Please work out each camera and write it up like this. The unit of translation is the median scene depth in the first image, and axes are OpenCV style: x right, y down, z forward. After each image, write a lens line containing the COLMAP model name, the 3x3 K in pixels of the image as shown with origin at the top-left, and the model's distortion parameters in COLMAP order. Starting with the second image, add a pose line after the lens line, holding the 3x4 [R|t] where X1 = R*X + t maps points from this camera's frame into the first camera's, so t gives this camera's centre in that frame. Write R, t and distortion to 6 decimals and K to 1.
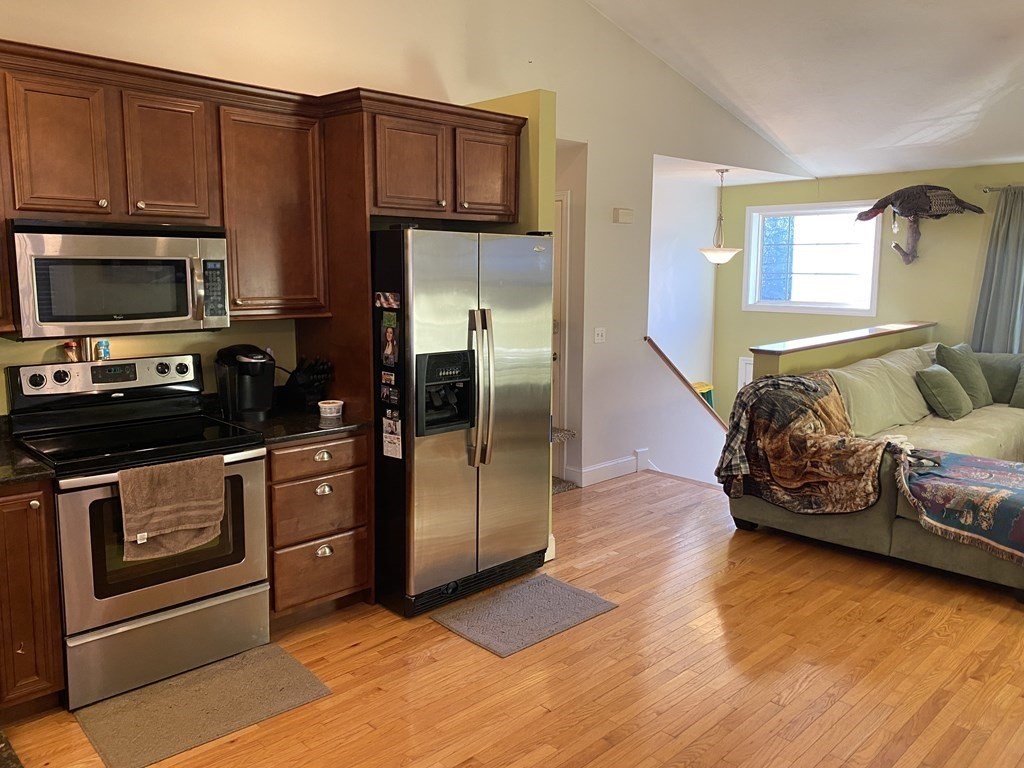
lens RADIAL K [[782.6, 0, 511.2], [0, 782.6, 368.0], [0, 0, 1]] dist [0.040427, -0.050797]
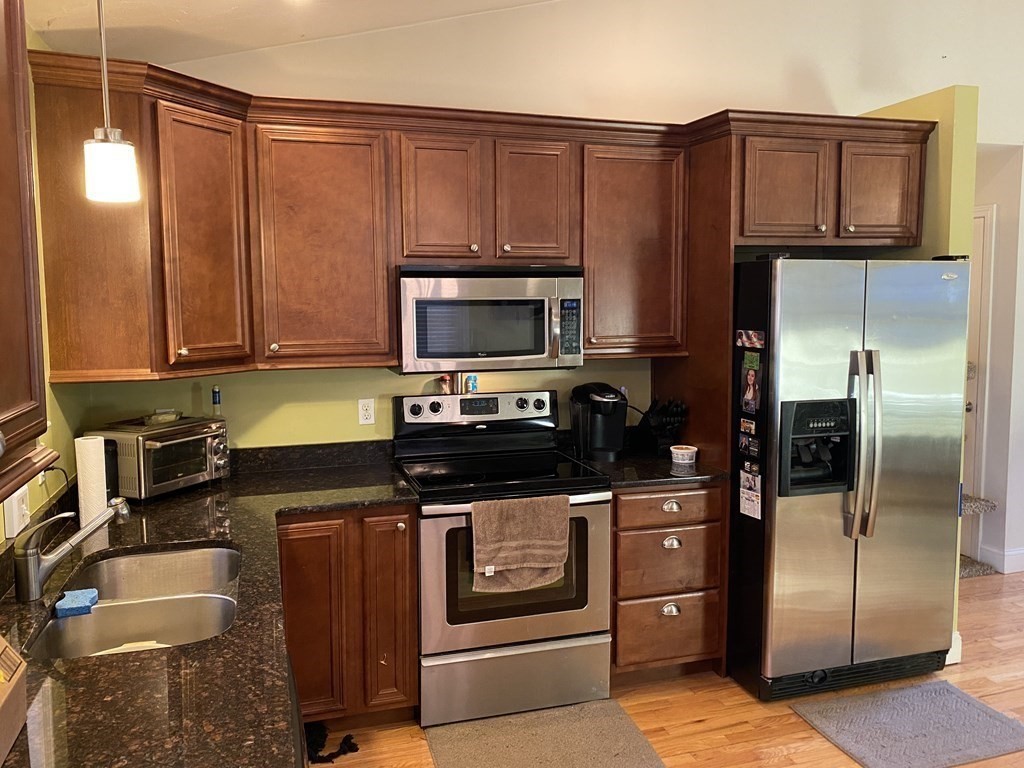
lens RADIAL K [[782.6, 0, 501.1], [0, 782.6, 368.8], [0, 0, 1]] dist [0.040427, -0.050797]
pose [[0.885436, 0.026918, -0.463980, 0.007859], [-0.045764, 0.998519, -0.029404, -0.013551], [0.462502, 0.047269, 0.885357, 0.076411]]
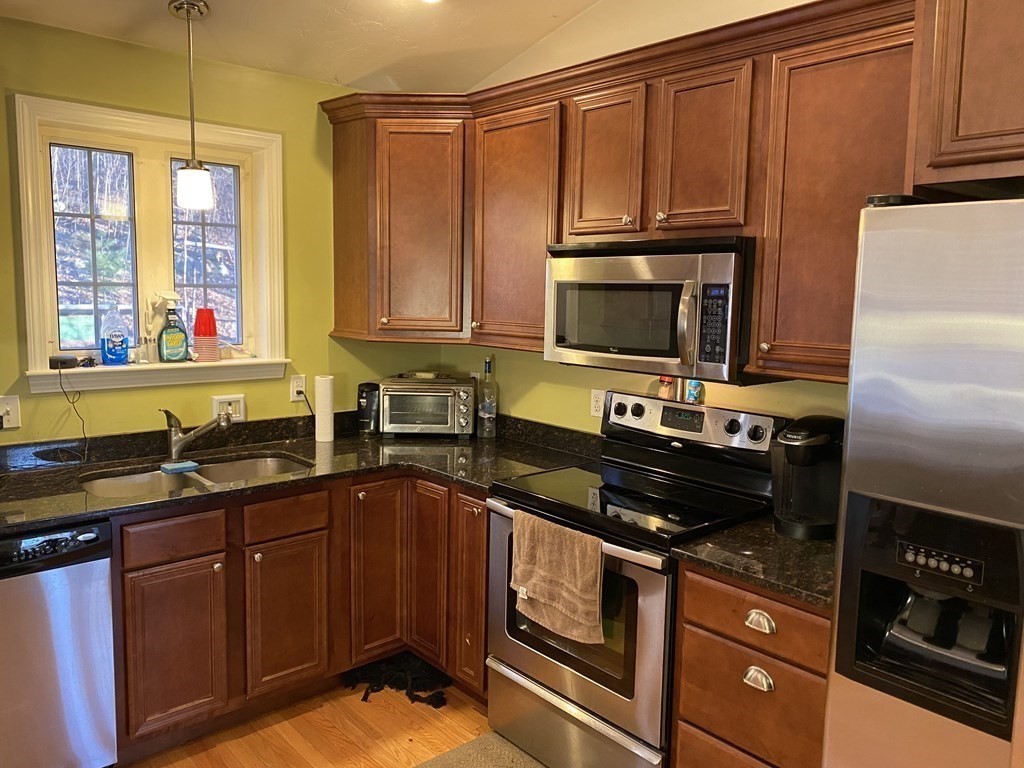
lens RADIAL K [[782.6, 0, 513.4], [0, 782.6, 378.2], [0, 0, 1]] dist [0.040427, -0.050797]
pose [[-0.053917, 0.107450, -0.992747, 0.320169], [-0.146037, 0.982655, 0.114289, -0.101348], [0.987809, 0.151139, -0.037290, 0.808766]]
